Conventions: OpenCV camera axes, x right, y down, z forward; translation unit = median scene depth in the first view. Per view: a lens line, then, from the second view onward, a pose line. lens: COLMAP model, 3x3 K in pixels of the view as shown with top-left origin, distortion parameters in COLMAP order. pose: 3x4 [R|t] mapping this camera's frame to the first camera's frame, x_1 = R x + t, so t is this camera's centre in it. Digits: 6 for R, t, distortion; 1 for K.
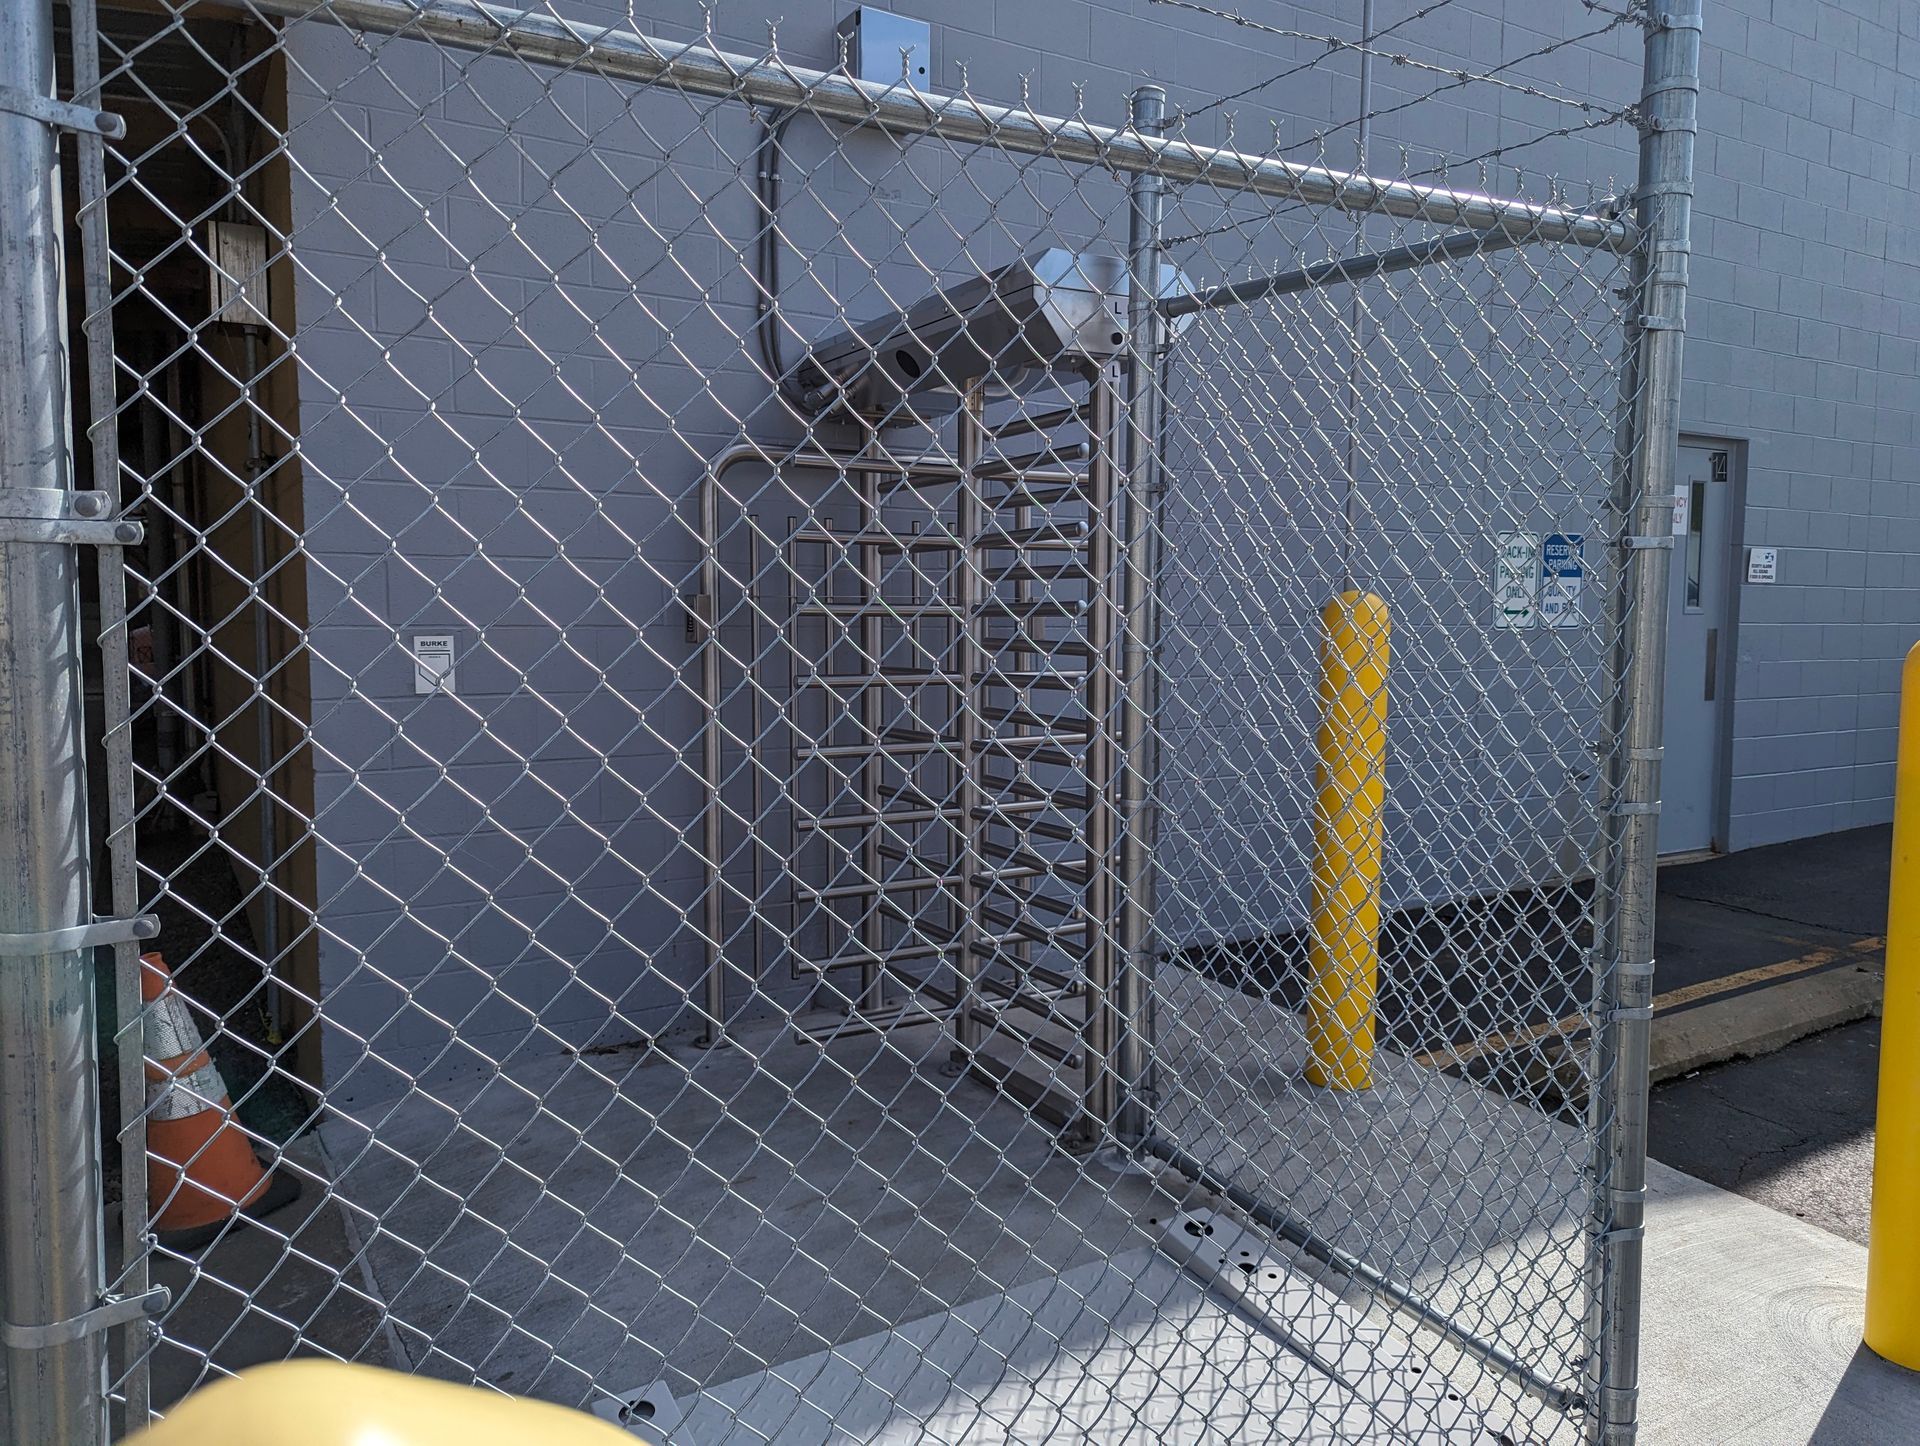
lens RADIAL K [[1316.5, 0, 934.2], [0, 1316.5, 721.2], [0, 0, 1]] dist [0.052965, -0.045887]
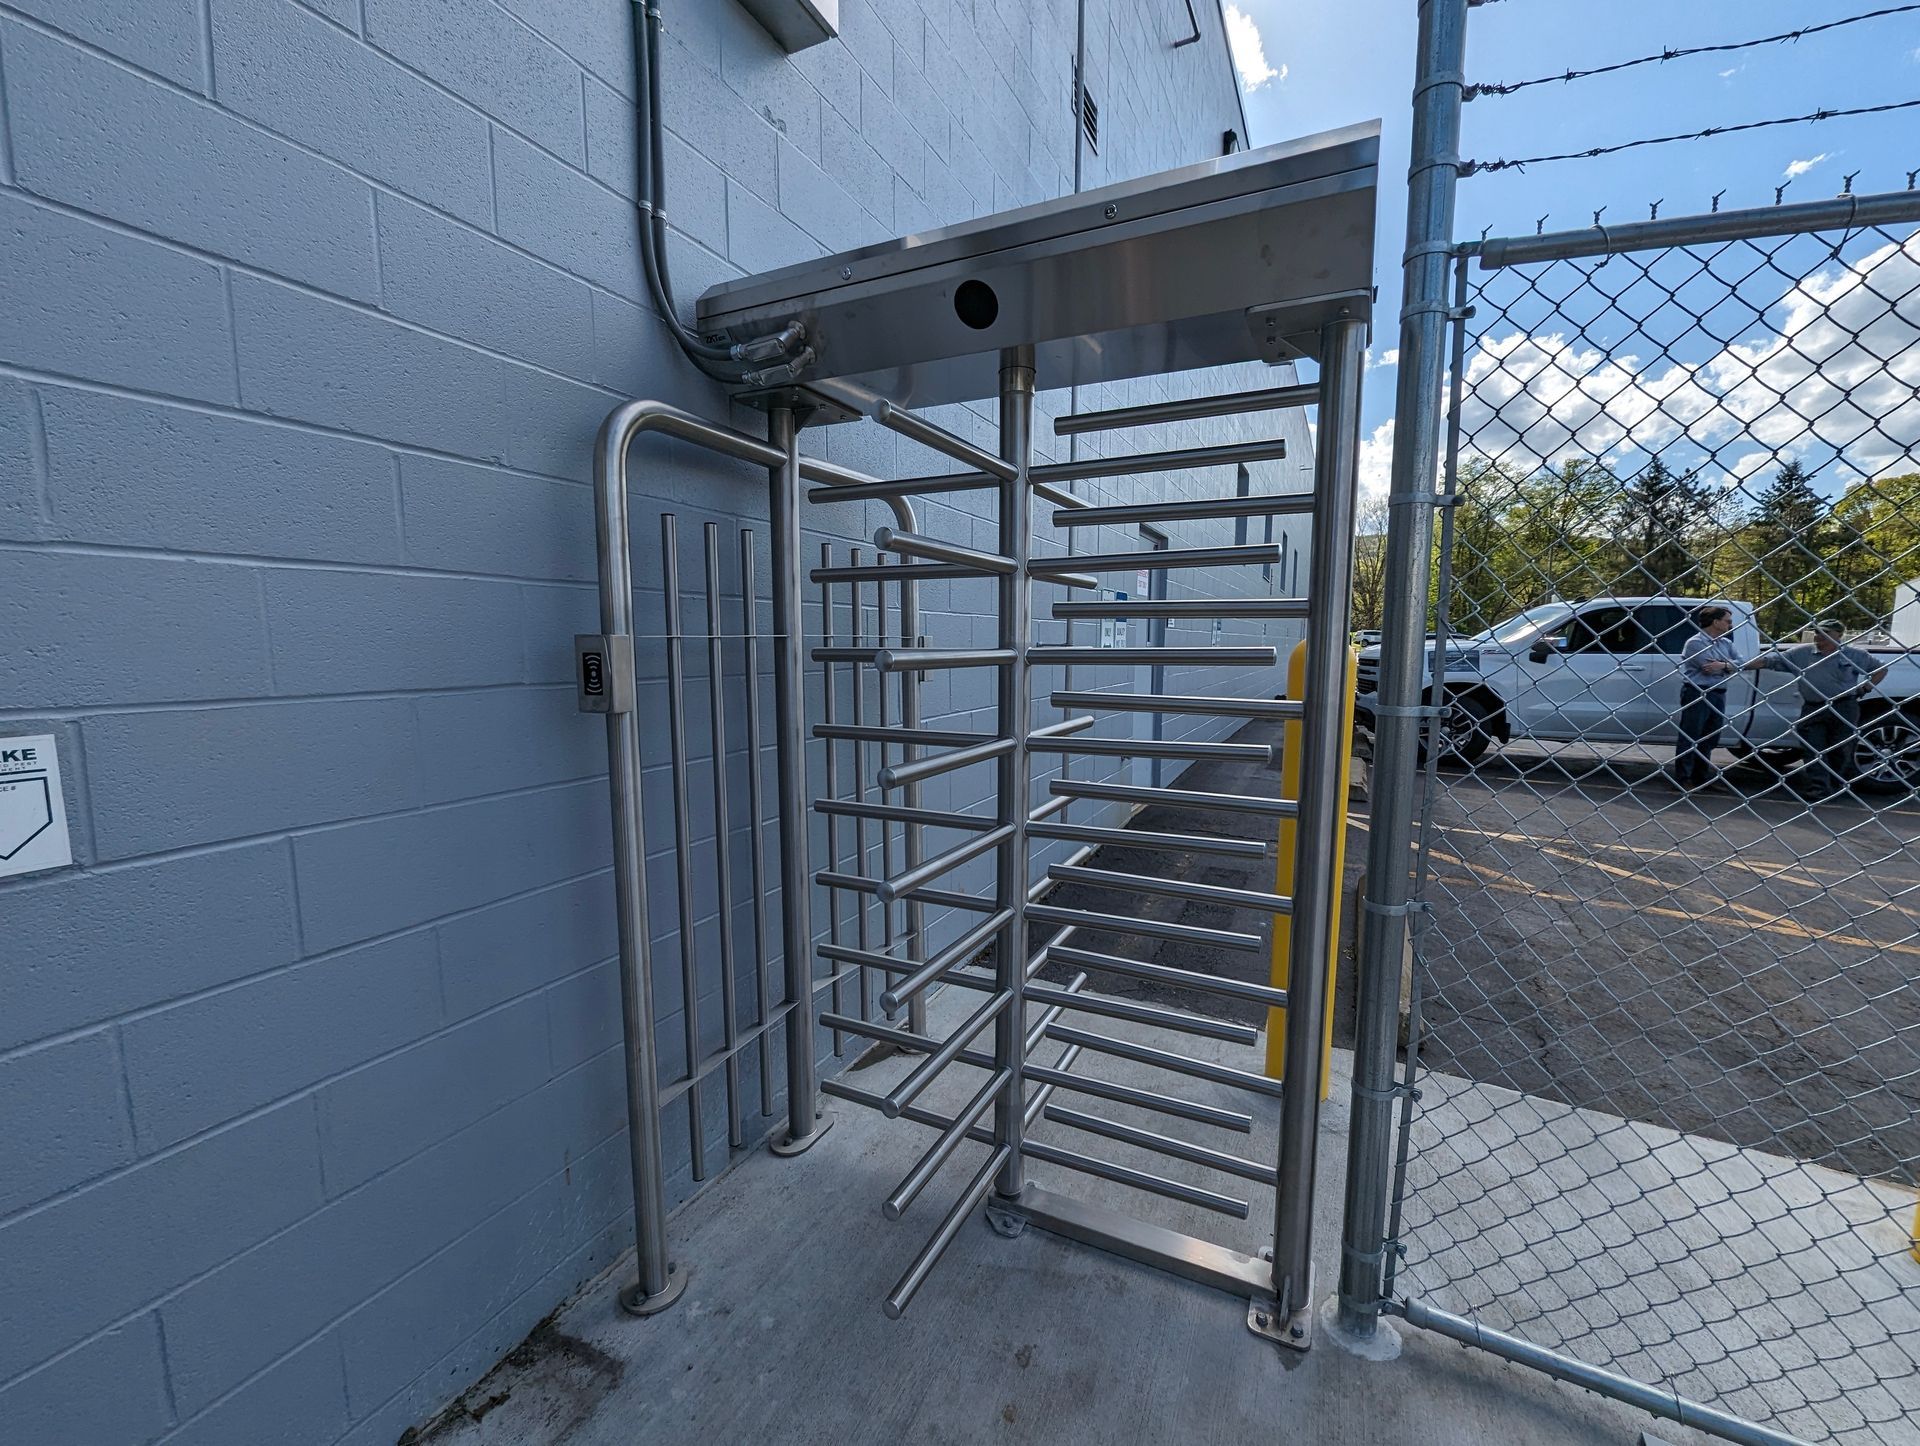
lens RADIAL K [[779.4, 0, 957.4], [0, 779.4, 734.2], [0, 0, 1]] dist [-0.001982, -0.000711]
pose [[0.829593, -0.070217, 0.553936, -0.266461], [0.044983, 0.997241, 0.059044, -0.067338], [-0.556554, -0.024065, 0.830463, 0.647077]]
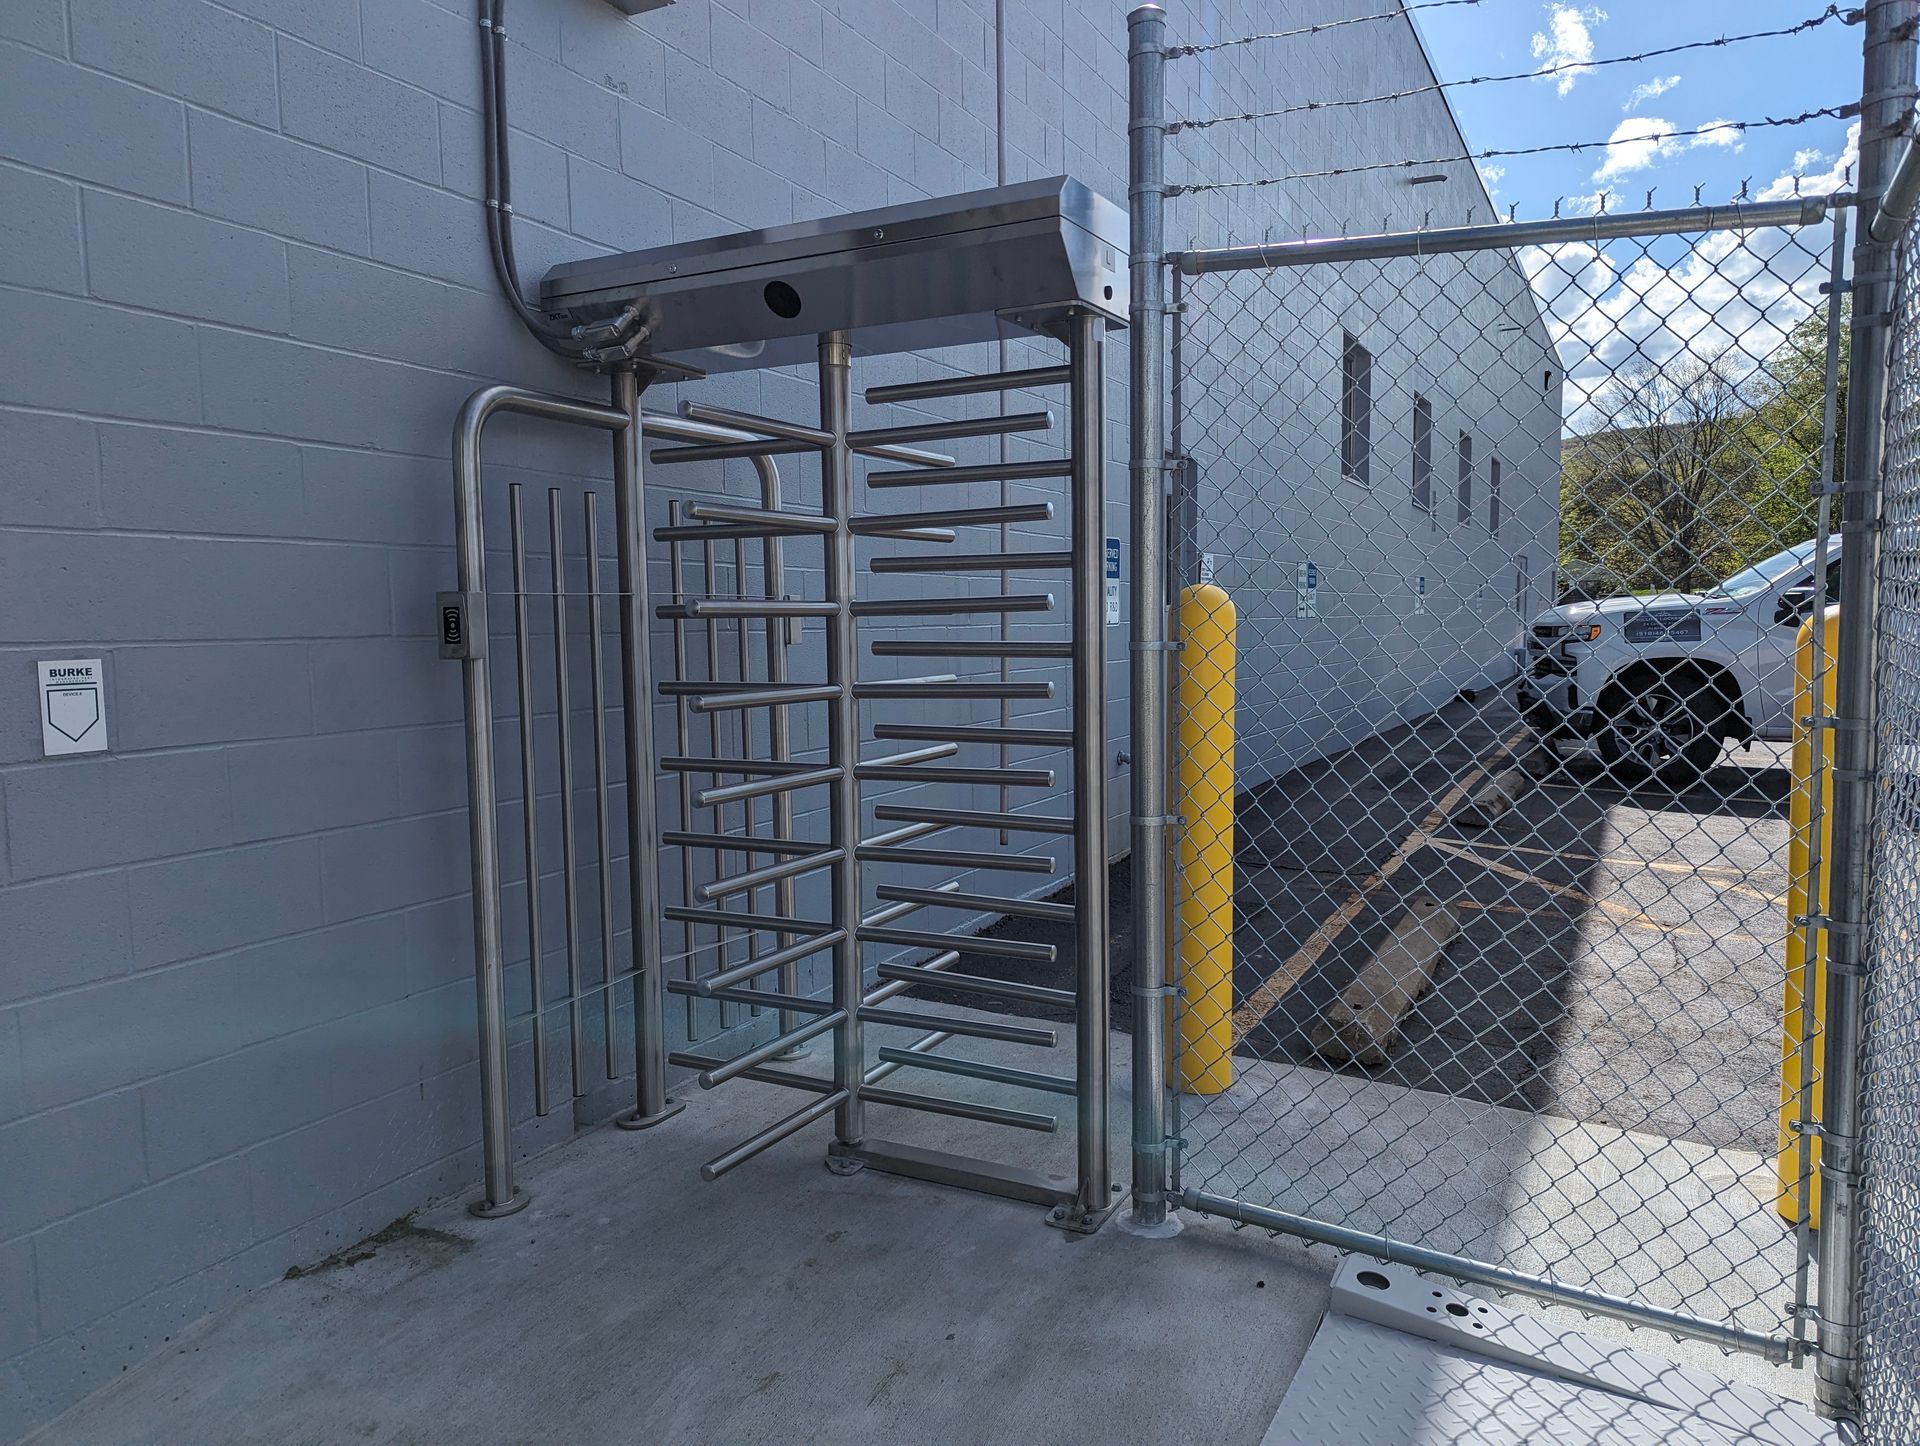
lens RADIAL K [[1316.5, 0, 934.2], [0, 1316.5, 721.2], [0, 0, 1]] dist [0.052965, -0.045887]
pose [[0.849435, -0.058435, 0.524448, -0.368873], [0.059444, 0.998120, 0.014933, -0.021919], [-0.524335, 0.018491, 0.851311, 0.271928]]
